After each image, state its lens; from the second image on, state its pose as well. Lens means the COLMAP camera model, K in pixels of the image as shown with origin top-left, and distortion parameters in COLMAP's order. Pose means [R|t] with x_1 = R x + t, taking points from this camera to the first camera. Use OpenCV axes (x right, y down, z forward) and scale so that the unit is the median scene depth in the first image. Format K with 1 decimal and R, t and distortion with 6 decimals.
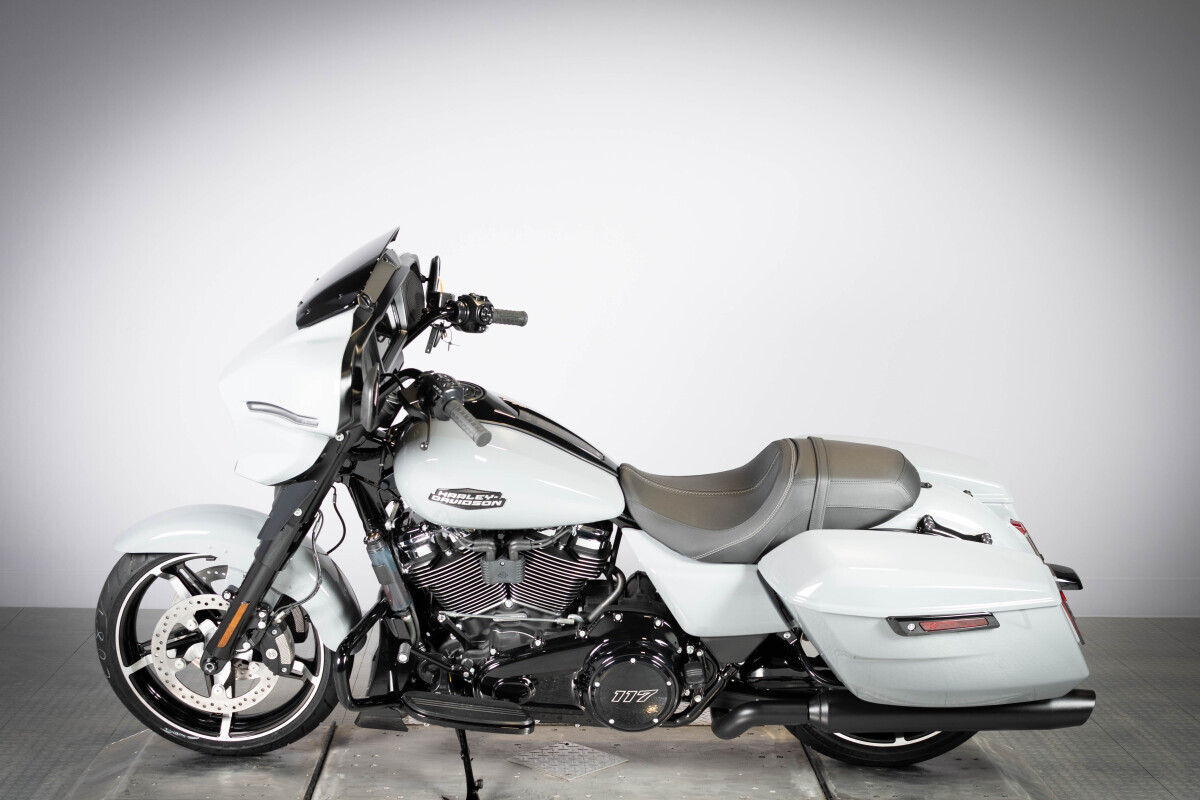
lens RADIAL K [[2042.6, 0, 597.6], [0, 2042.6, 383.7], [0, 0, 1]] dist [0.030454, -0.142168]
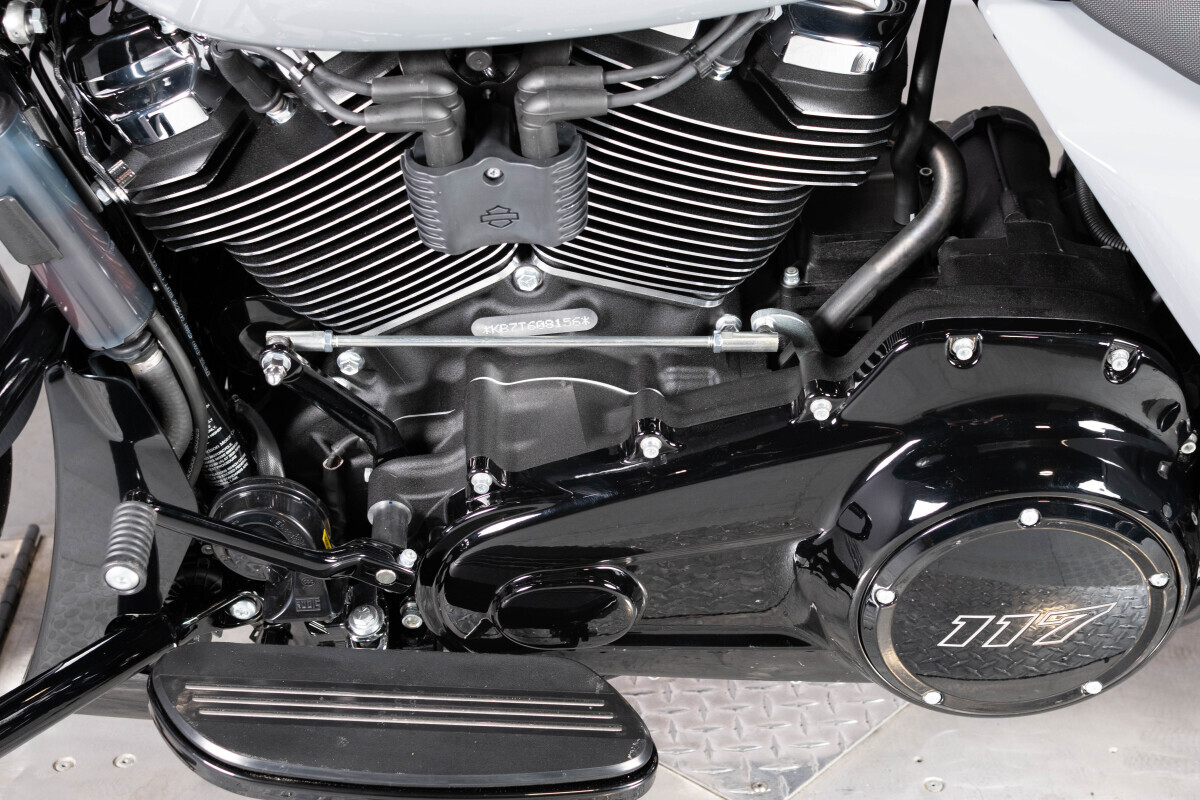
lens RADIAL K [[2042.6, 0, 597.6], [0, 2042.6, 383.7], [0, 0, 1]] dist [0.030454, -0.142168]
pose [[0.998579, -0.052815, -0.007097, -0.033467], [0.051613, 0.925388, 0.375489, 0.020724], [-0.013264, -0.375322, 0.926800, 0.756527]]
